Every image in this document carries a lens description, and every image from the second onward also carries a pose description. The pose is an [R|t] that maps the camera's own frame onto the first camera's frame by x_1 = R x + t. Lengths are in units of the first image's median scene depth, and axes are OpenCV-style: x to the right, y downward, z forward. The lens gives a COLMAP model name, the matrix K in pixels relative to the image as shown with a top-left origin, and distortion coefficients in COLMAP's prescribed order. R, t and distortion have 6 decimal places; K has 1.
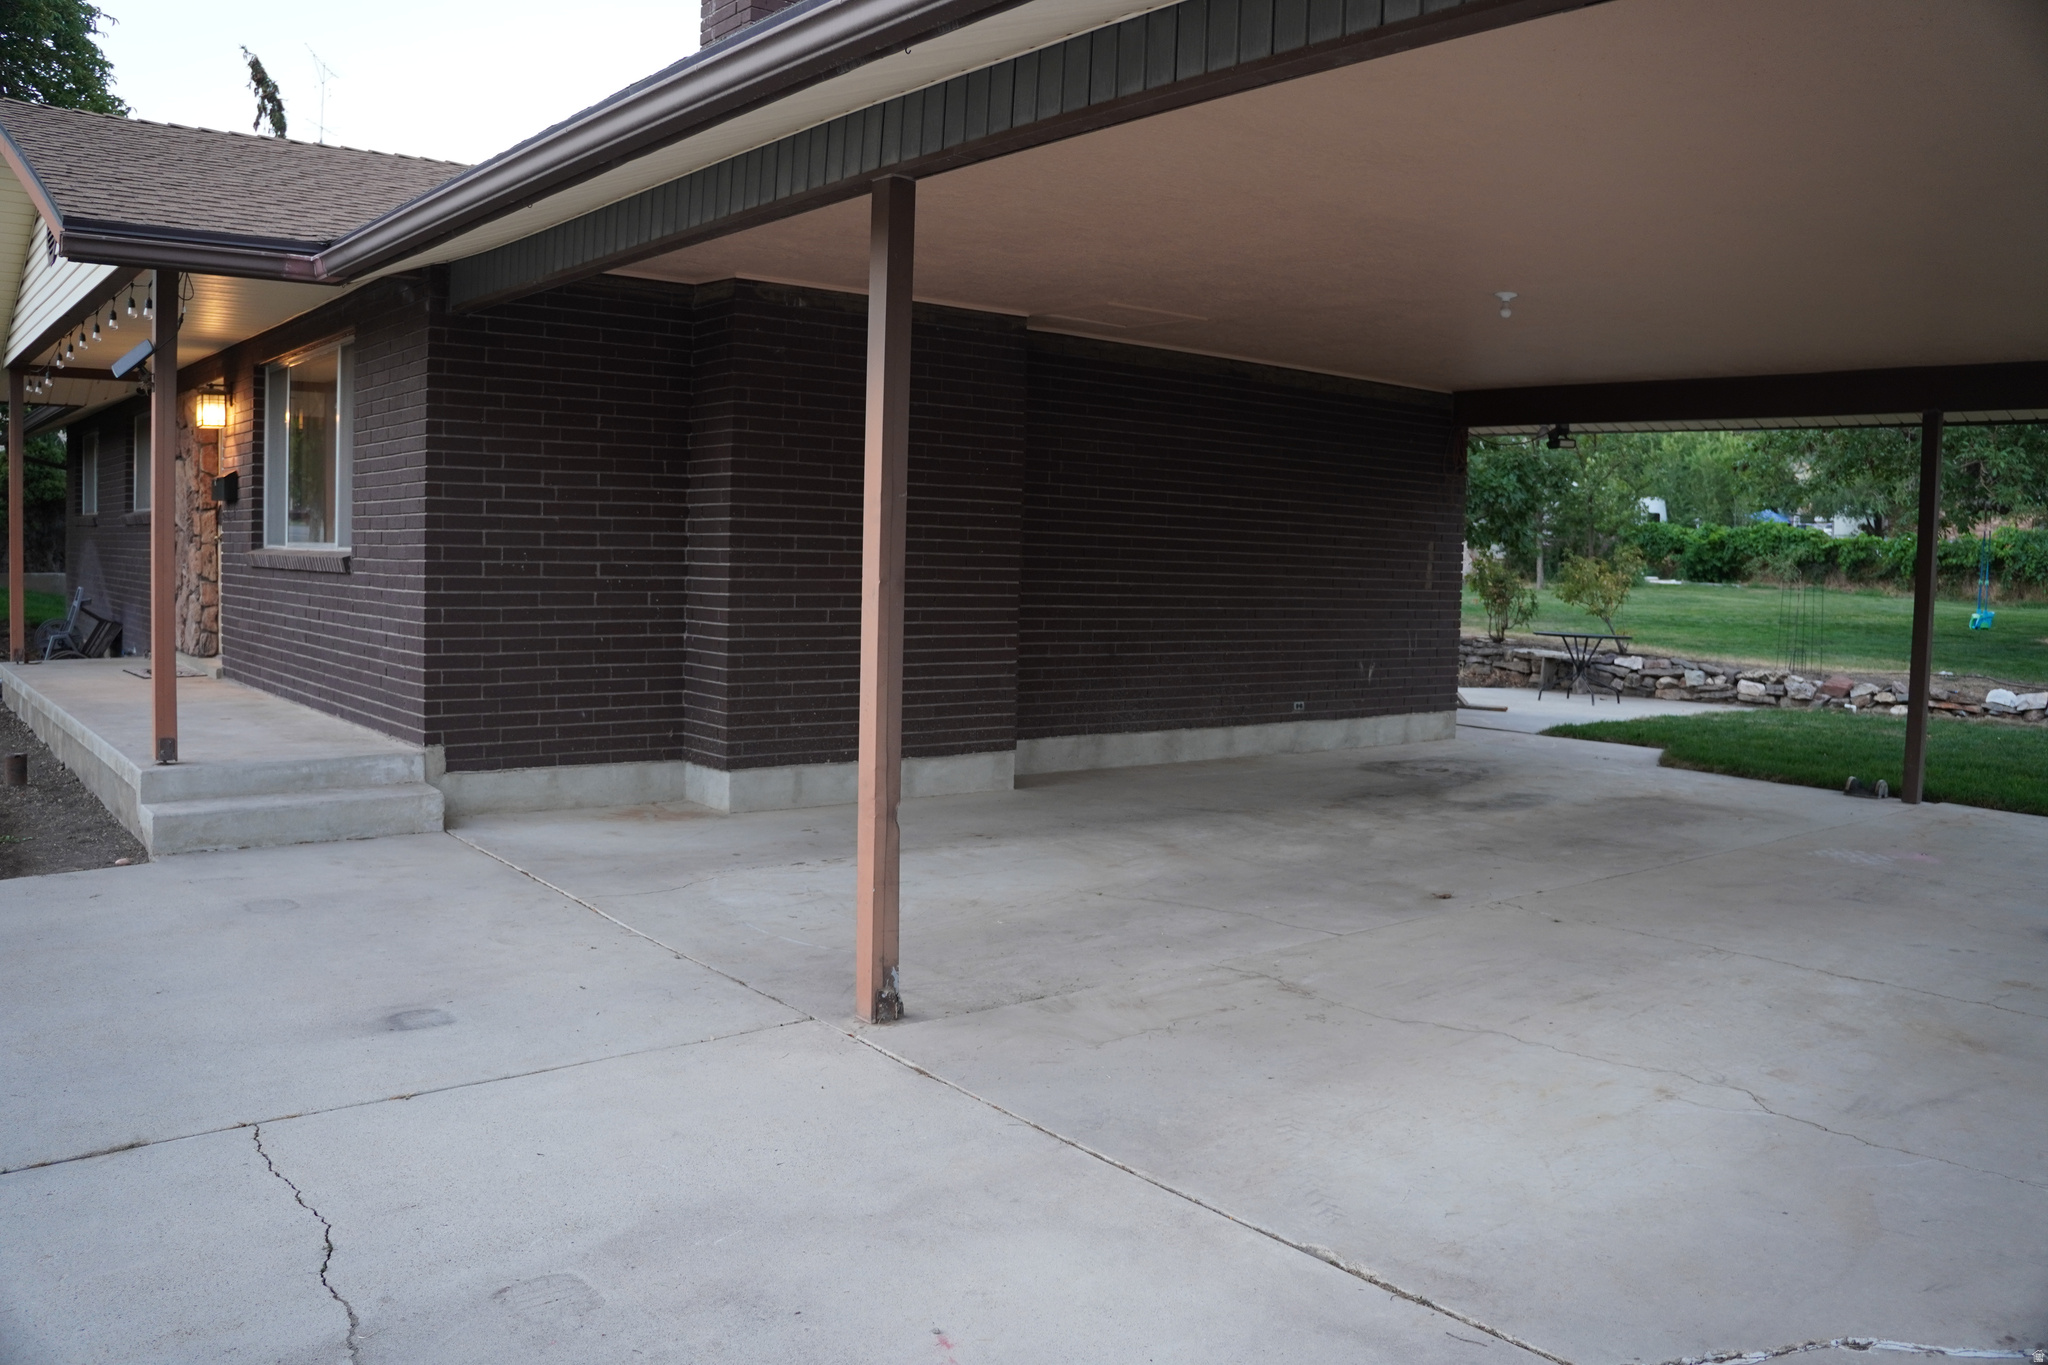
lens RADIAL K [[1624.4, 0, 1024.0], [0, 1624.4, 682.5], [0, 0, 1]] dist [-0.202839, 0.126148]
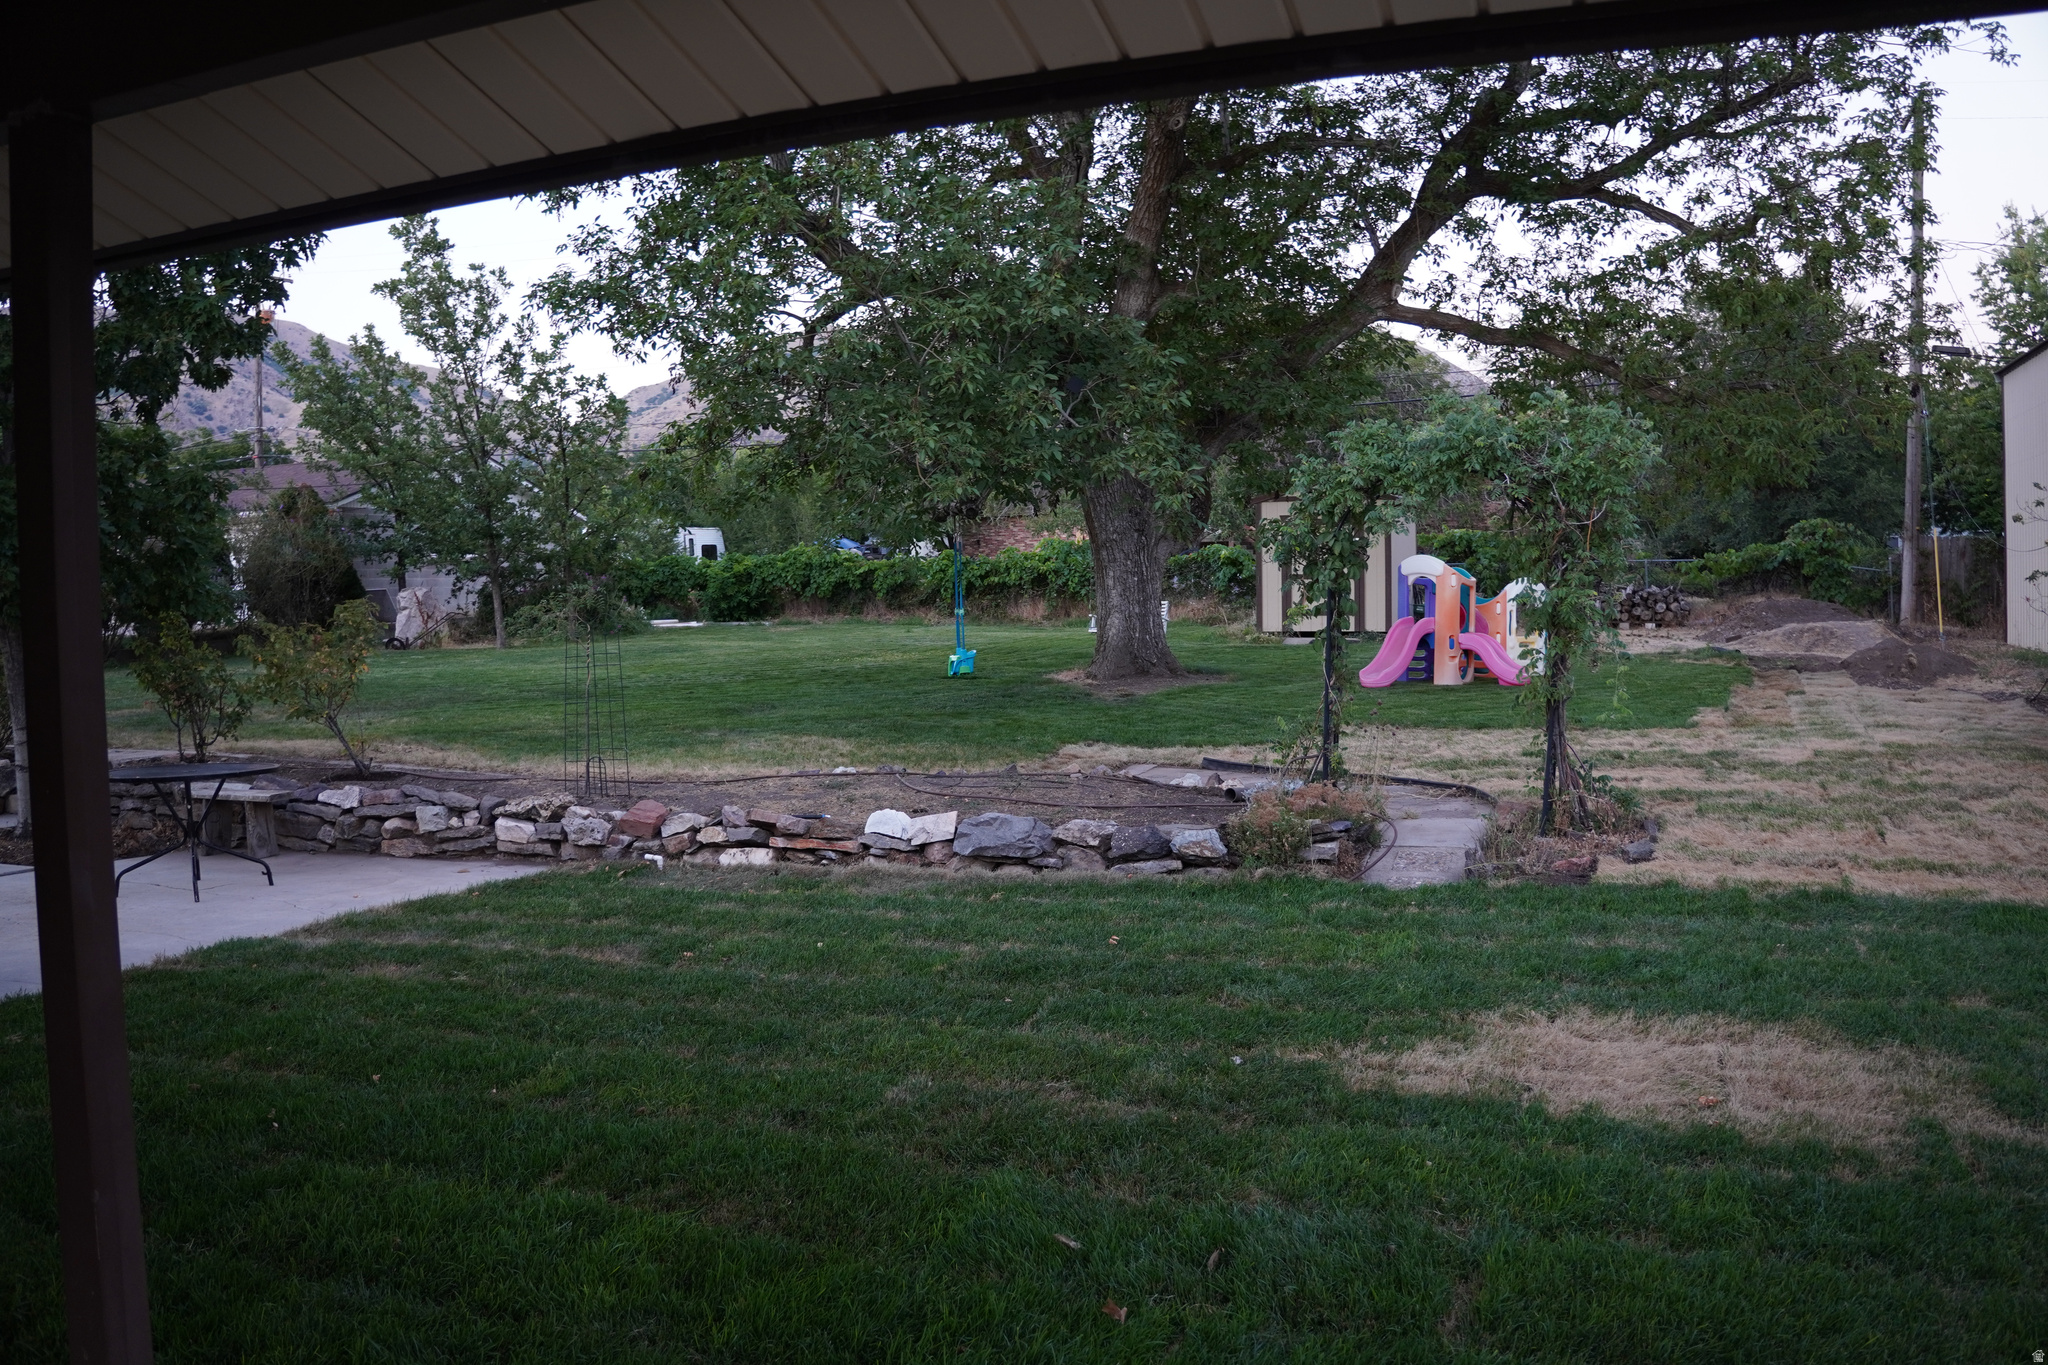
lens RADIAL K [[1624.4, 0, 1024.0], [0, 1624.4, 682.5], [0, 0, 1]] dist [-0.202839, 0.126148]
pose [[0.866773, -0.075508, 0.492954, 0.334068], [0.088884, 0.996035, -0.003720, -0.032032], [-0.490718, 0.047041, 0.870047, 0.375640]]
